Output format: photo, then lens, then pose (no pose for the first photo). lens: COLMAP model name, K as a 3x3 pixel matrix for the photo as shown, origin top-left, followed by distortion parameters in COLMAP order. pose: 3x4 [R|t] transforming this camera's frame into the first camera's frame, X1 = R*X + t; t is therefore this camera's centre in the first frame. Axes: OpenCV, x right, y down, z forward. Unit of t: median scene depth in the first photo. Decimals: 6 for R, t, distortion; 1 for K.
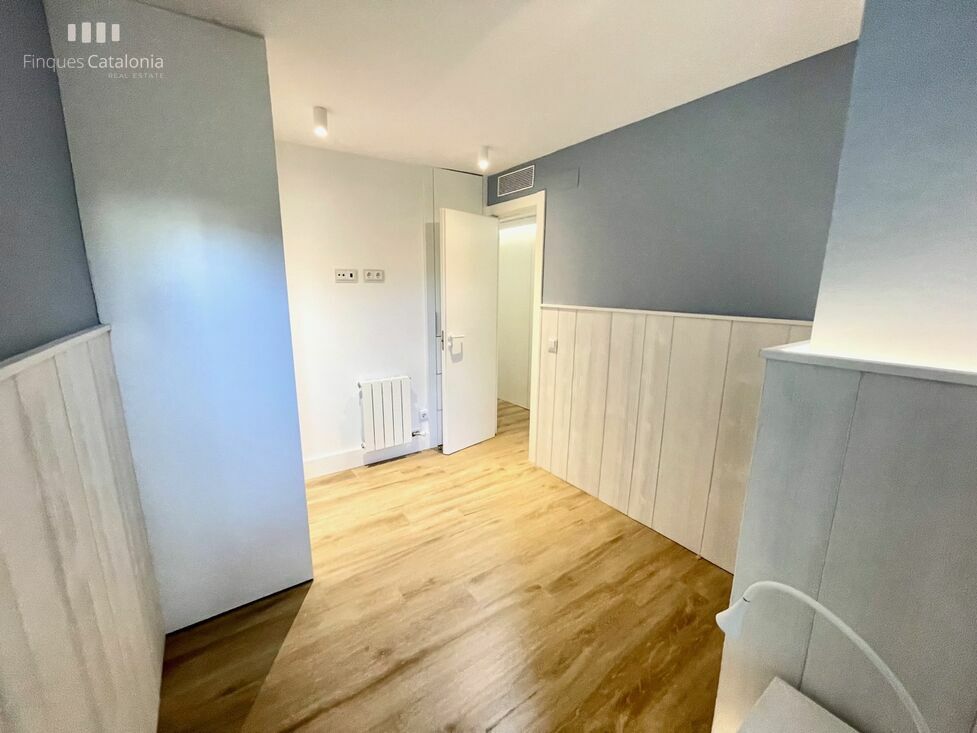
lens RADIAL K [[398.6, 0, 488.5], [0, 398.6, 366.5], [0, 0, 1]] dist [-0.000061, 0.000141]
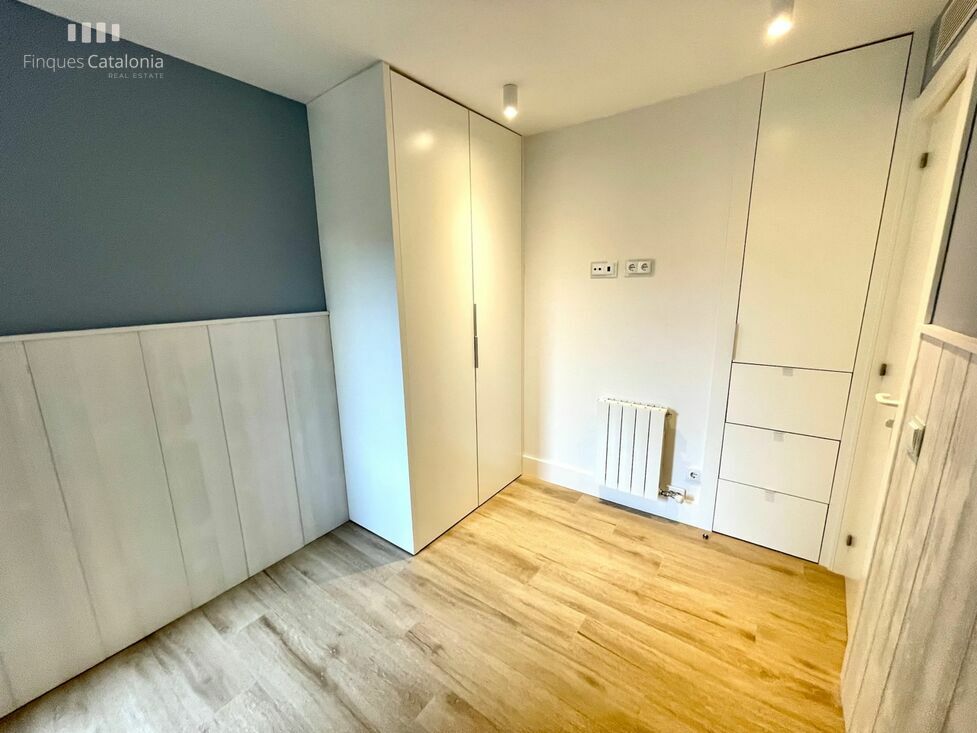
lens RADIAL K [[398.6, 0, 488.5], [0, 398.6, 366.5], [0, 0, 1]] dist [-0.000061, 0.000141]
pose [[0.327482, 0.188122, -0.925940, 0.367791], [-0.171461, 0.975540, 0.137557, -0.104989], [0.929170, 0.113715, 0.351728, 0.511635]]
